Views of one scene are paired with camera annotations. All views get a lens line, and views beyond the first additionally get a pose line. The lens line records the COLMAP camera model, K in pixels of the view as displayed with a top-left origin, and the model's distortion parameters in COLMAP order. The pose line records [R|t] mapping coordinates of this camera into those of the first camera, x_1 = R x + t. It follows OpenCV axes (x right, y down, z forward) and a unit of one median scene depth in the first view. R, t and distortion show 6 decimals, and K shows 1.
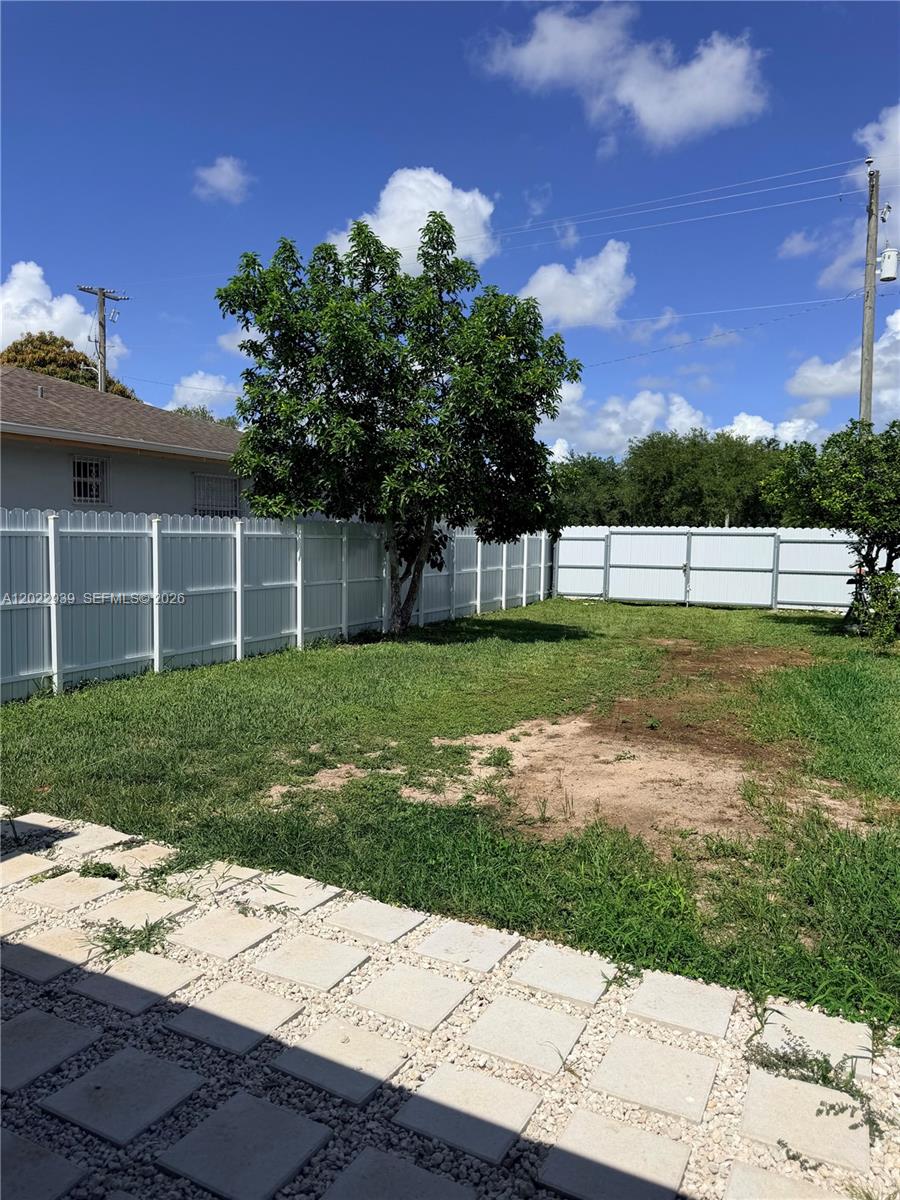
lens RADIAL K [[837.7, 0, 450.9], [0, 837.7, 599.9], [0, 0, 1]] dist [0.078641, -0.090322]
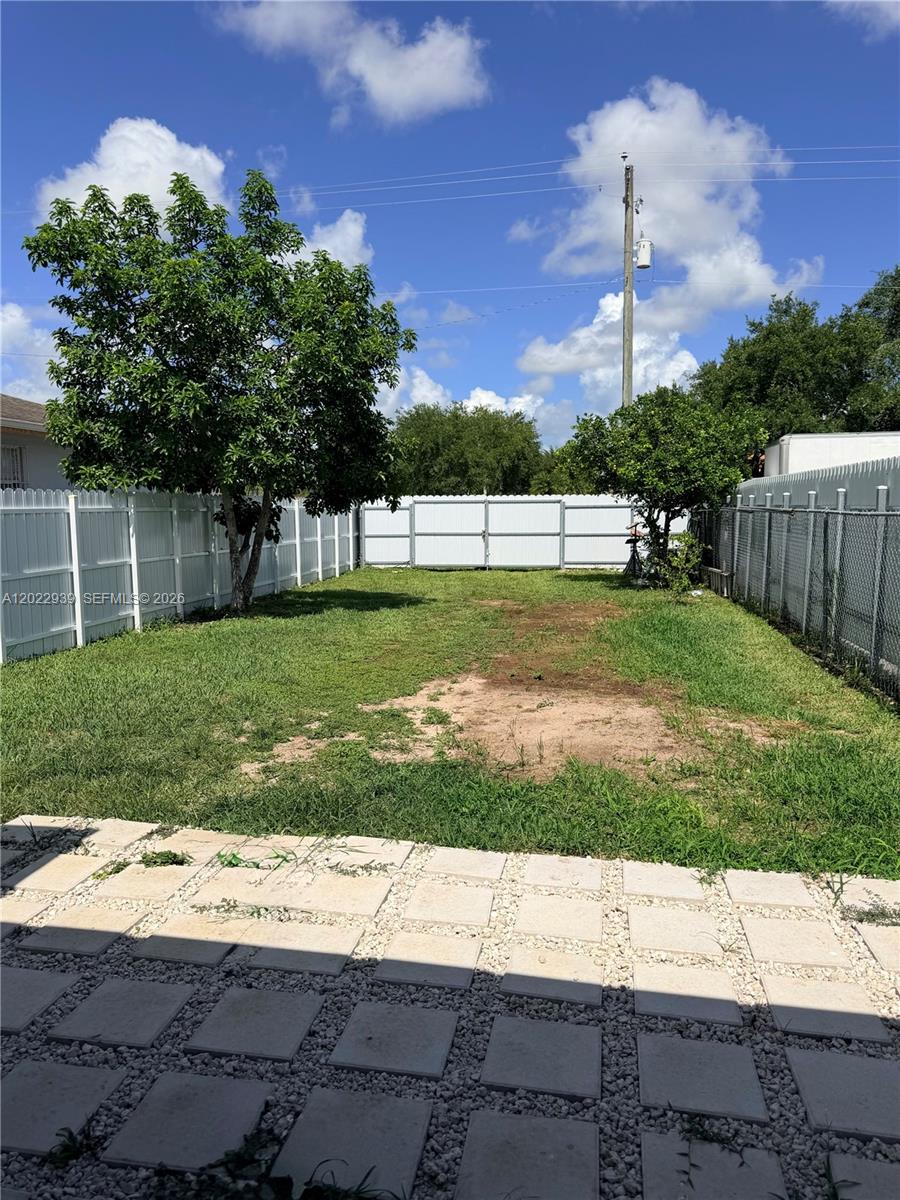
lens RADIAL K [[836.3, 0, 451.6], [0, 836.3, 603.6], [0, 0, 1]] dist [0.073169, -0.143049]
pose [[0.954736, -0.055051, 0.292315, -0.116683], [0.044012, 0.998052, 0.044212, 0.001881], [-0.294180, -0.029346, 0.955299, 0.003842]]
